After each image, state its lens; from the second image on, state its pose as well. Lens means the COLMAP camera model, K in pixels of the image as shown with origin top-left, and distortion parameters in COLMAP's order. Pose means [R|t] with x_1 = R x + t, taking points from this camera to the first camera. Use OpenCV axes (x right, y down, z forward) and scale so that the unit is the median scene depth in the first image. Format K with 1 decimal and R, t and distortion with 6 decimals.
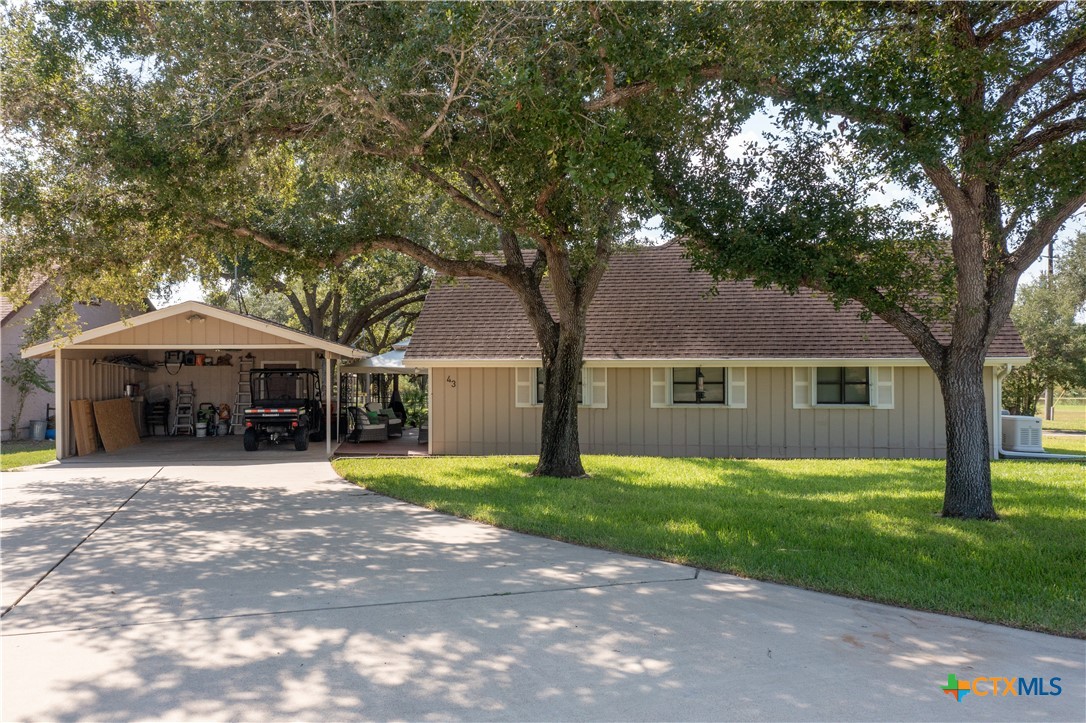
lens RADIAL K [[857.5, 0, 534.4], [0, 857.5, 359.1], [0, 0, 1]] dist [0.002147, 0.002505]
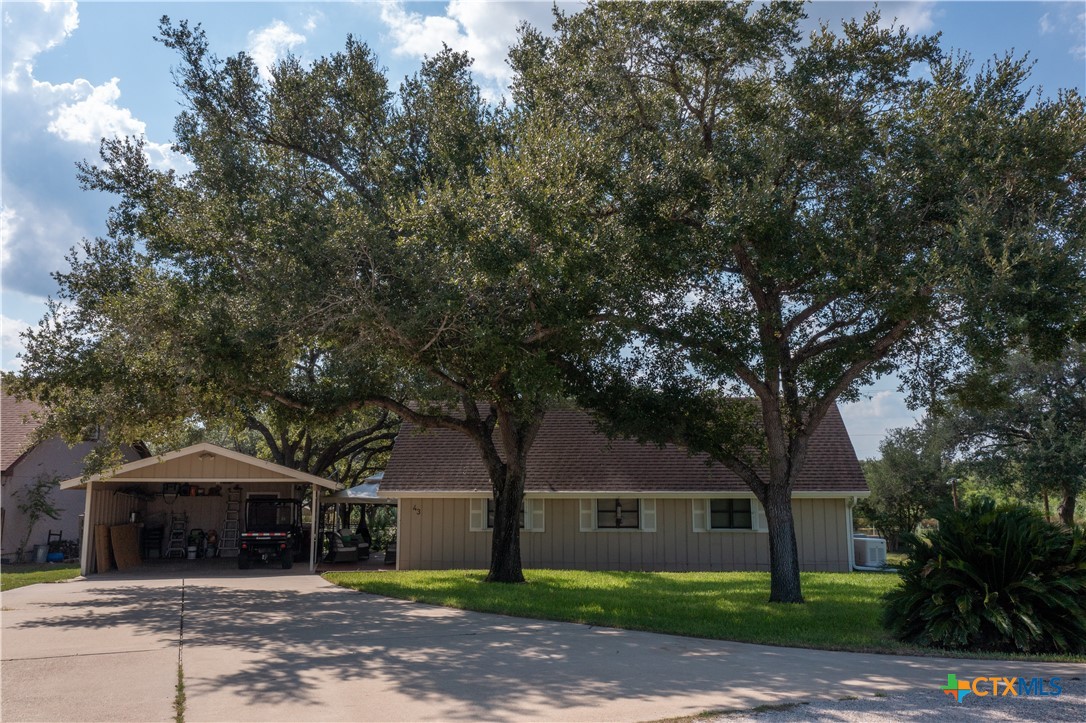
lens RADIAL K [[857.5, 0, 534.4], [0, 857.5, 359.1], [0, 0, 1]] dist [0.002147, 0.002505]
pose [[0.998032, 0.013213, 0.061292, -0.008699], [-0.003763, 0.988405, -0.151795, -0.001150], [-0.062587, 0.151265, 0.986510, -0.263828]]
